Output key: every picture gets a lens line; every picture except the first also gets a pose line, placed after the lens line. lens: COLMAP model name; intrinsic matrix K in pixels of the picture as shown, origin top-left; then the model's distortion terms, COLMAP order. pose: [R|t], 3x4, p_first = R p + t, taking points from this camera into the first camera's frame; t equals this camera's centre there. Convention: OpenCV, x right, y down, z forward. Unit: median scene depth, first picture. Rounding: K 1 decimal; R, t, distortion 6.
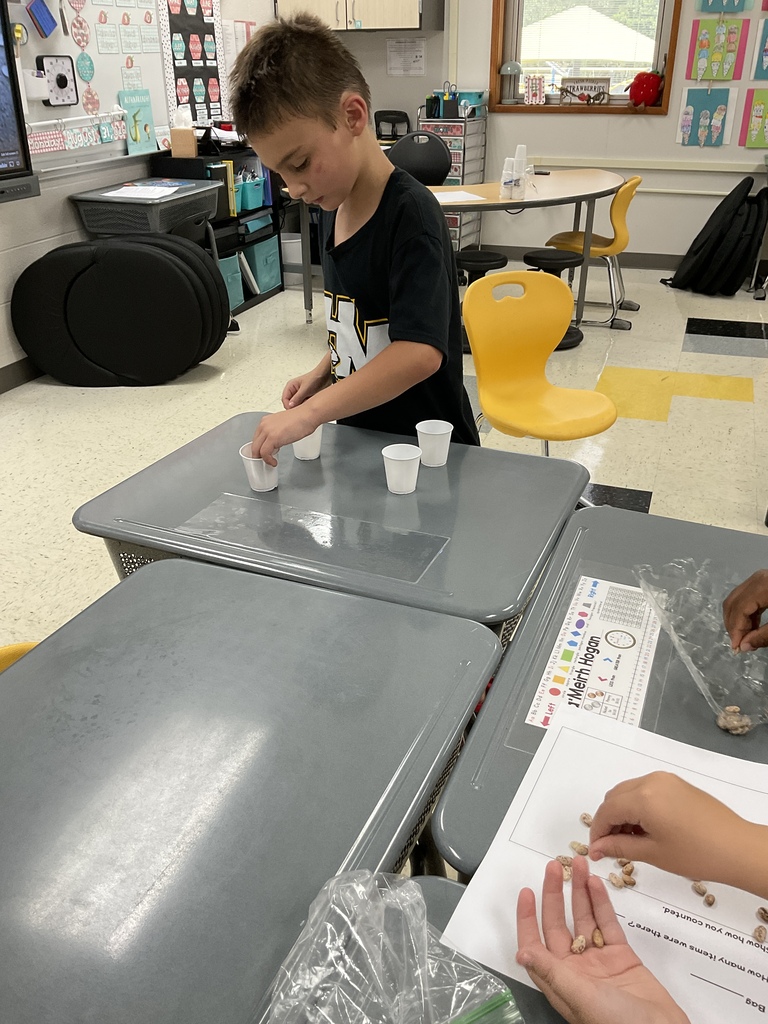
lens RADIAL K [[869.0, 0, 384.0], [0, 869.0, 512.0], [0, 0, 1]] dist [-0.005153, -0.011268]
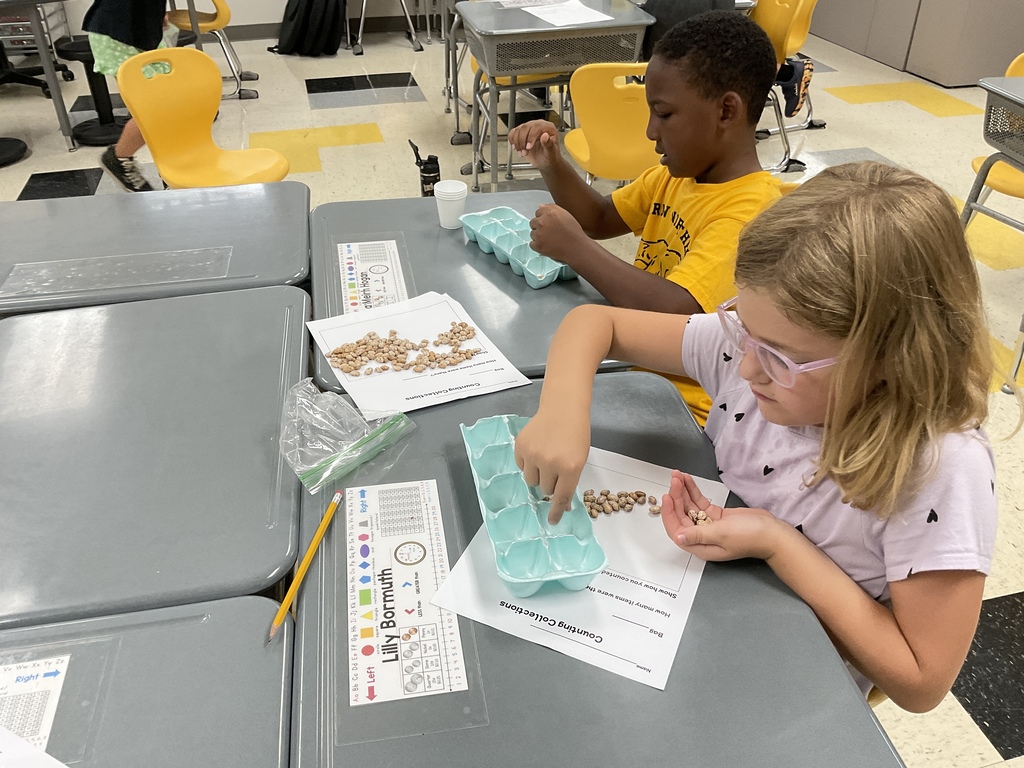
lens RADIAL K [[869.0, 0, 512.0], [0, 869.0, 384.0], [0, 0, 1]] dist [-0.005153, -0.011268]
pose [[0.830507, -0.304450, 0.466443, -0.061856], [0.256362, 0.952366, 0.165160, 0.029207], [-0.494507, -0.017588, 0.868996, -0.090259]]
